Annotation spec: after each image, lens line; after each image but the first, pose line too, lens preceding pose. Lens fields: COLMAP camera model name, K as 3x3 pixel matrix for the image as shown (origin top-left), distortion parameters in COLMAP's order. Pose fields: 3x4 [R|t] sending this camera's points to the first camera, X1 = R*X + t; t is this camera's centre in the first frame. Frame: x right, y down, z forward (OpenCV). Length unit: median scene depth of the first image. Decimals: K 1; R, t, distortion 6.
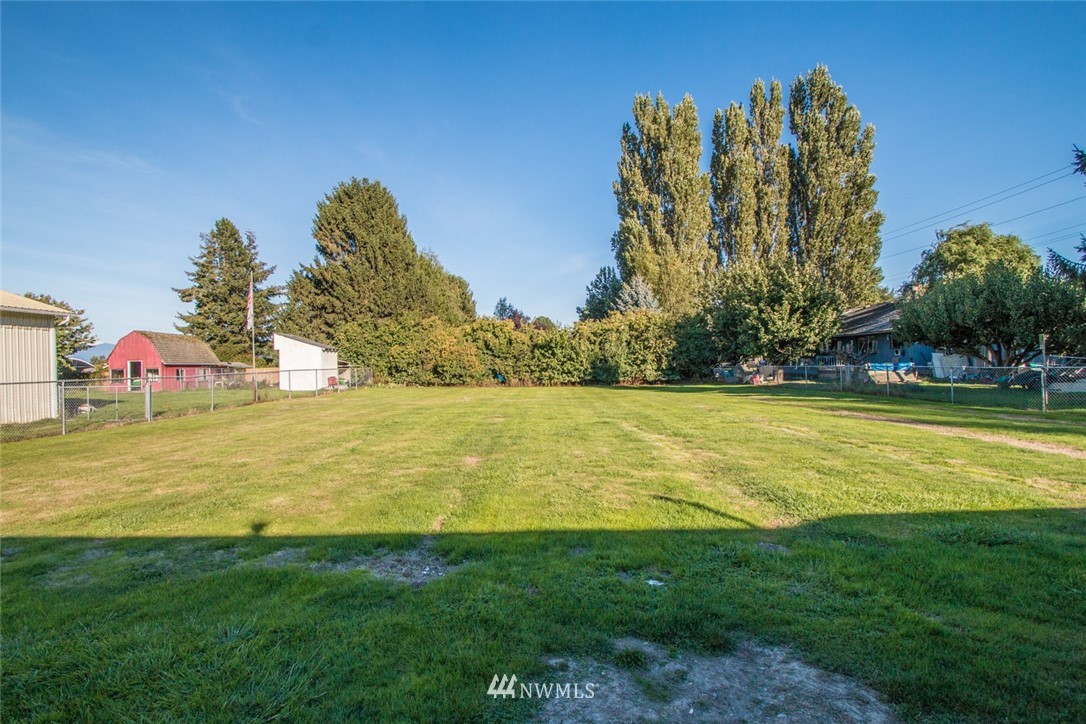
lens RADIAL K [[505.6, 0, 538.1], [0, 505.6, 364.3], [0, 0, 1]] dist [-0.001463, -0.000644]
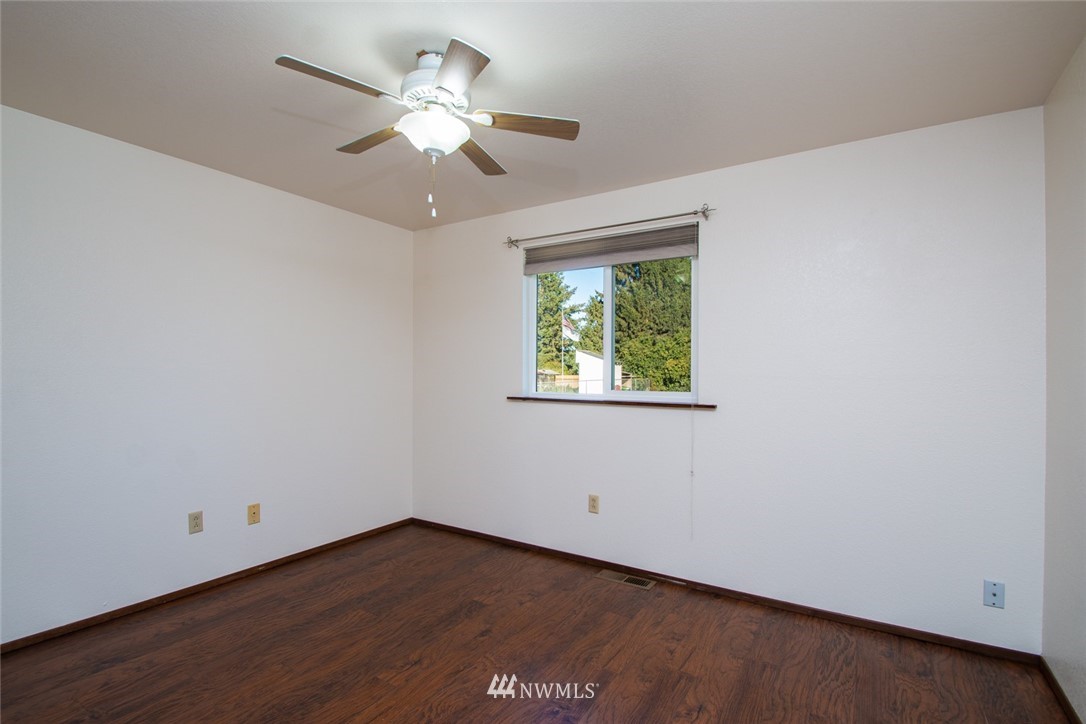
lens RADIAL K [[510.7, 0, 539.2], [0, 510.7, 373.7], [0, 0, 1]] dist [0.001755, -0.015608]
pose [[0.854998, 0.029518, -0.517791, 0.058737], [-0.026726, 0.999560, 0.012852, -0.011444], [0.517942, 0.002850, 0.855411, -0.129765]]
